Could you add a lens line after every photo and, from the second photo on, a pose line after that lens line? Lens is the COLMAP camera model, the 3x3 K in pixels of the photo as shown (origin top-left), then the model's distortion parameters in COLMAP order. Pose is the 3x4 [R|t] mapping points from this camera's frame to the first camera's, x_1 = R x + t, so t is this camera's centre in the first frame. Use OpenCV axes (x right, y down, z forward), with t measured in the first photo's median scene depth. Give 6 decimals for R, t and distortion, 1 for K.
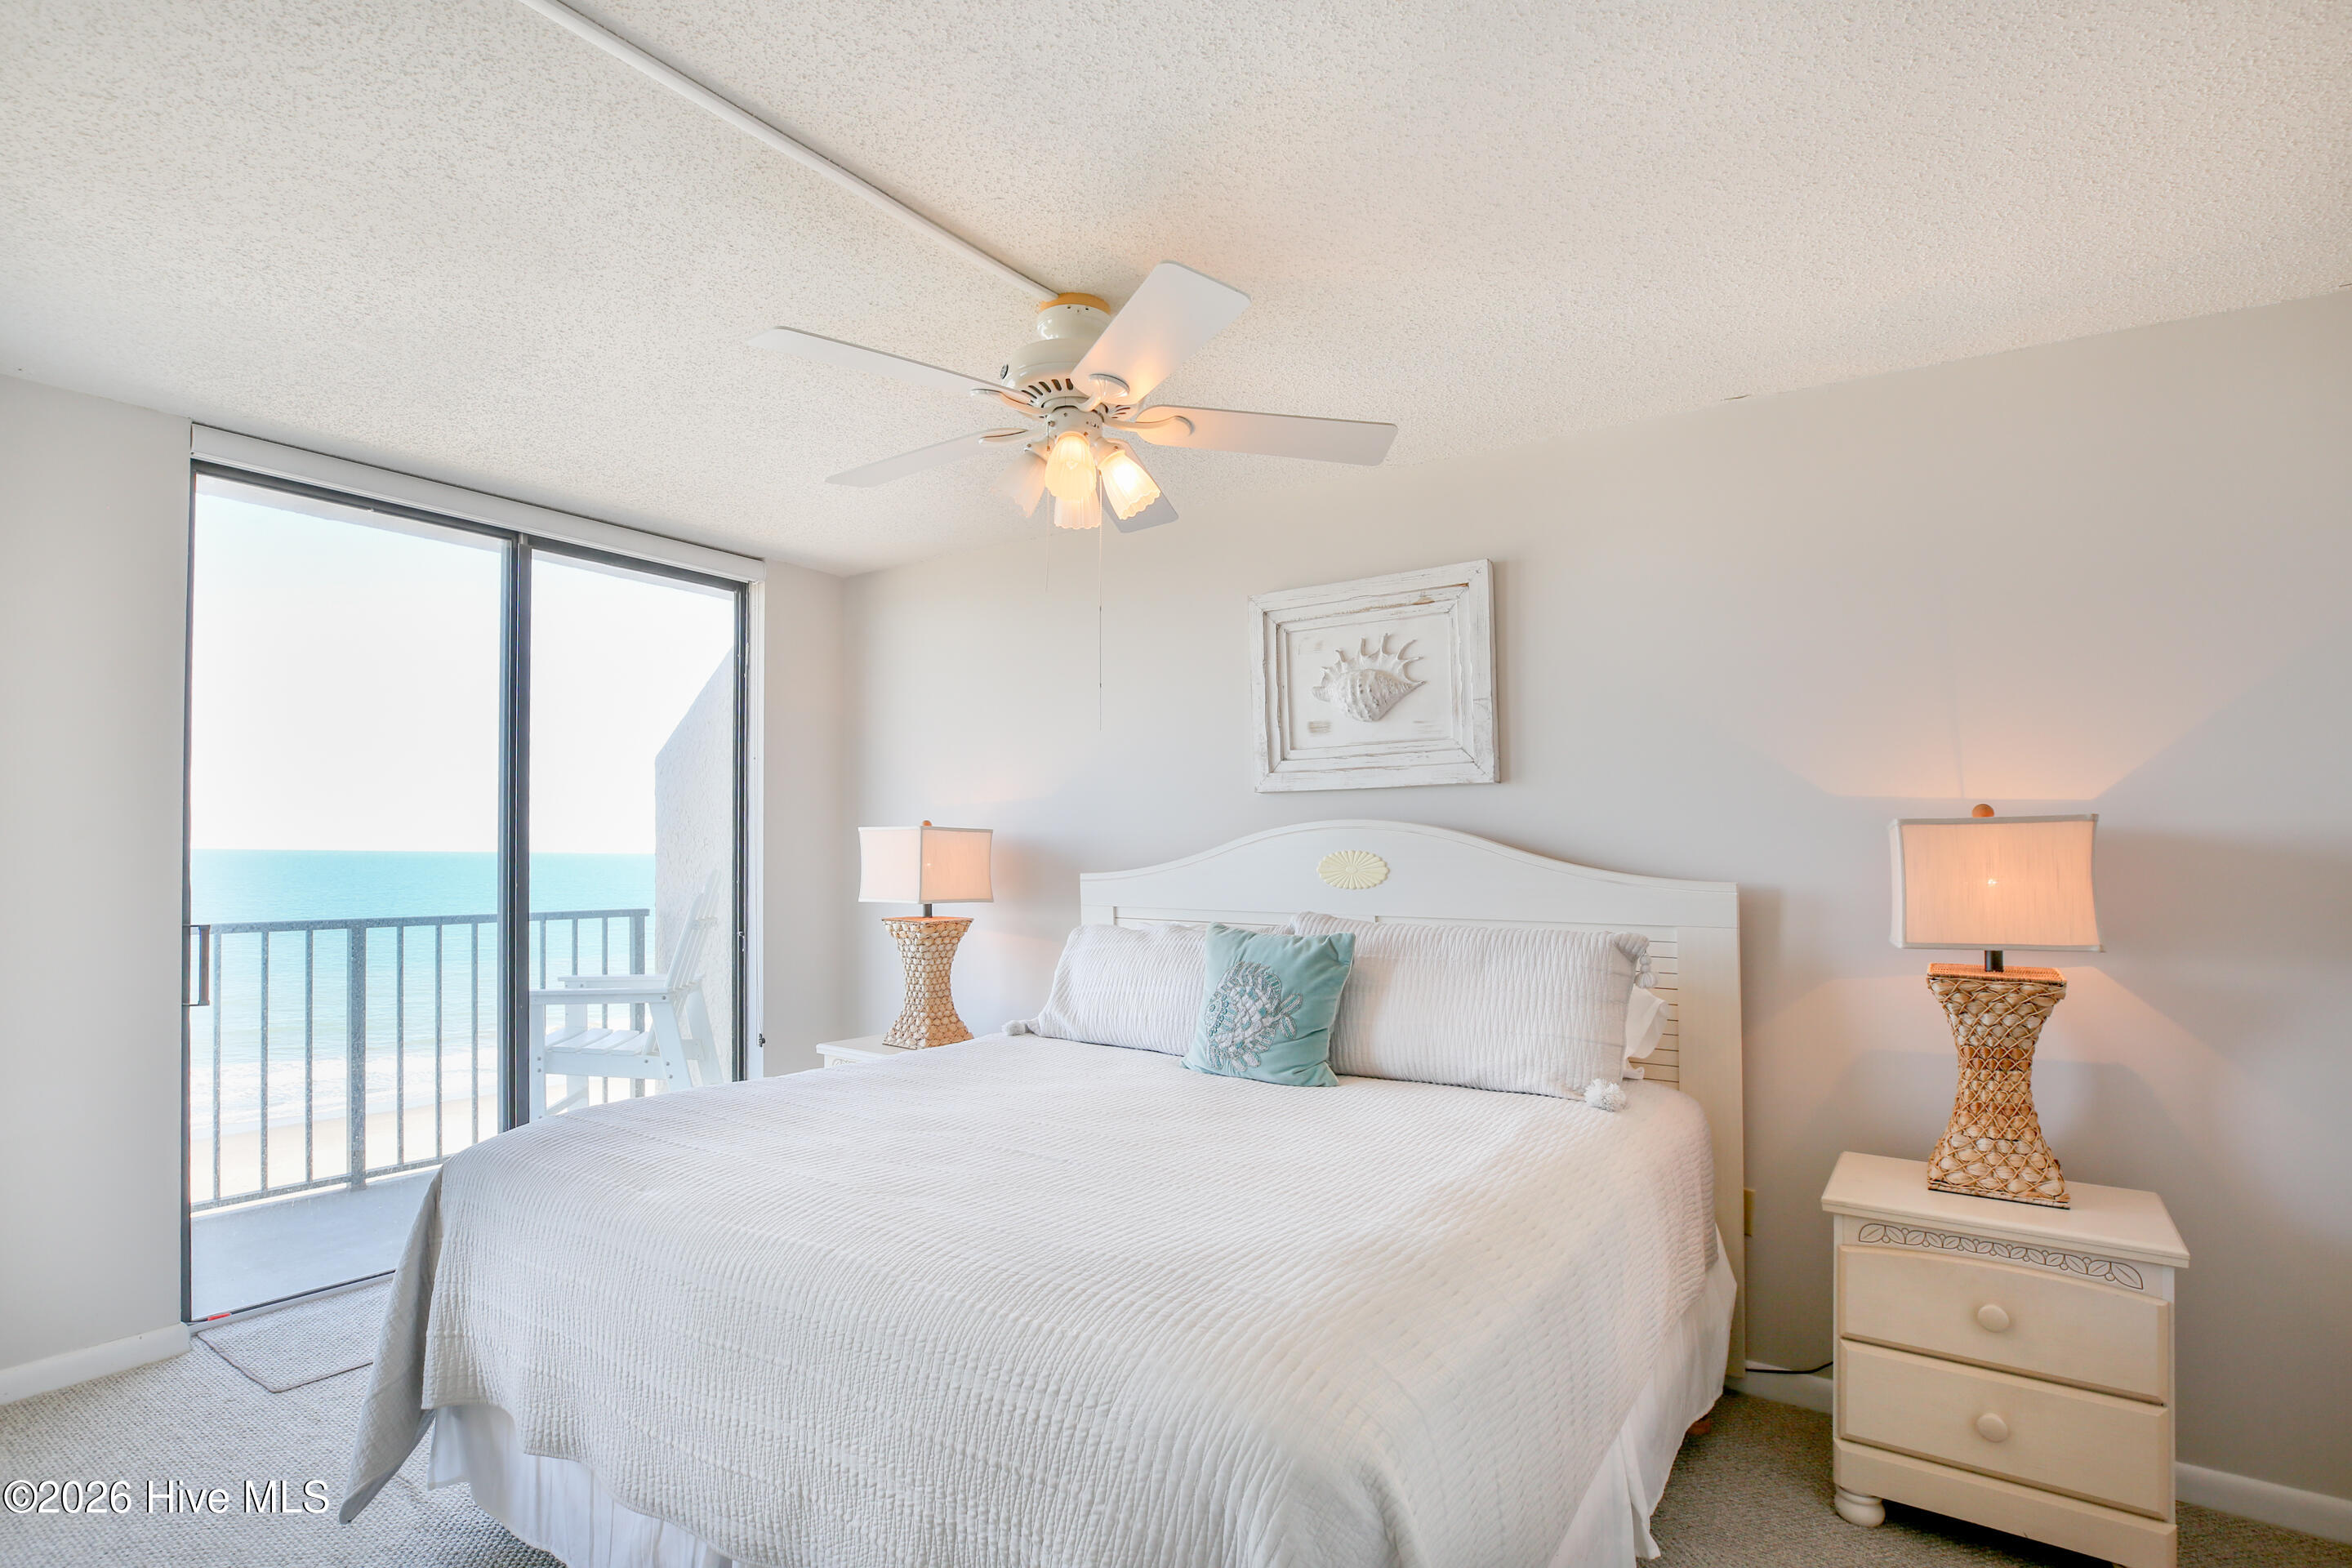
lens RADIAL K [[1162.6, 0, 1172.7], [0, 1162.6, 851.8], [0, 0, 1]] dist [0.000205, 0.000176]
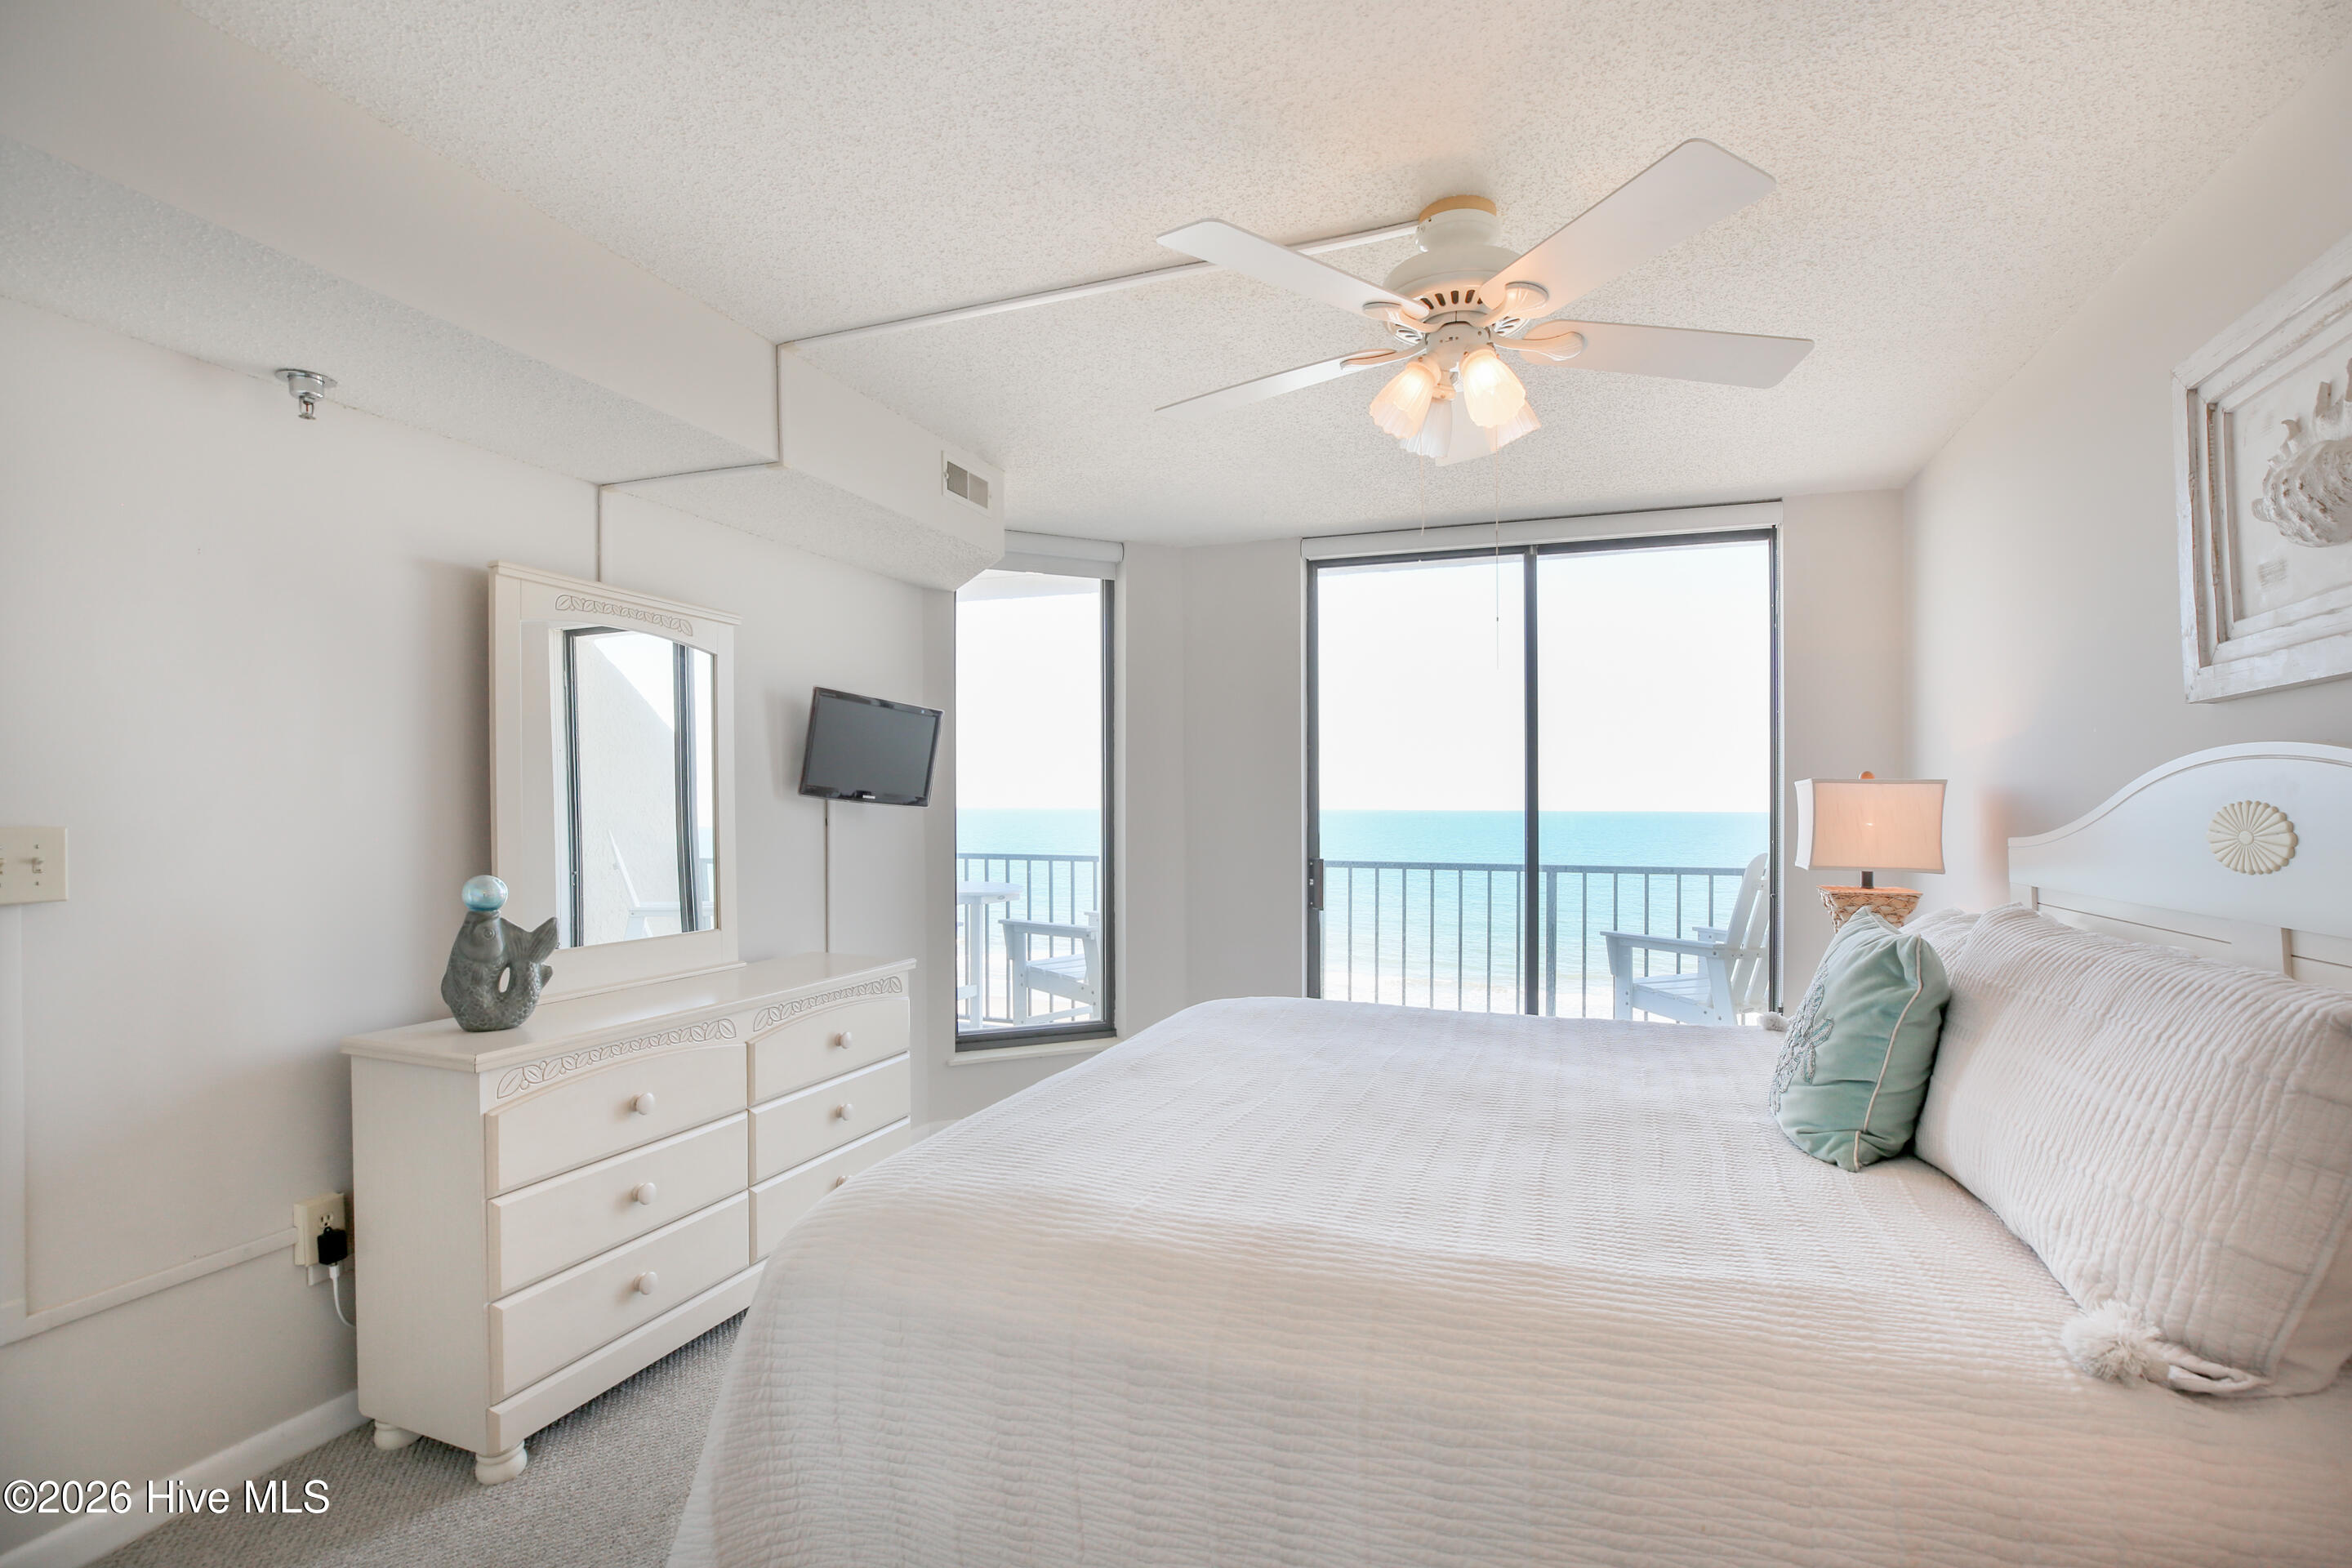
lens RADIAL K [[1117.6, 0, 1179.5], [0, 1117.6, 824.8], [0, 0, 1]] dist [-0.001229, -0.000232]
pose [[0.273242, 0.002889, -0.961941, 0.484036], [0.013645, 0.999883, 0.006879, 0.000811], [0.961849, -0.015005, 0.273170, 0.362452]]
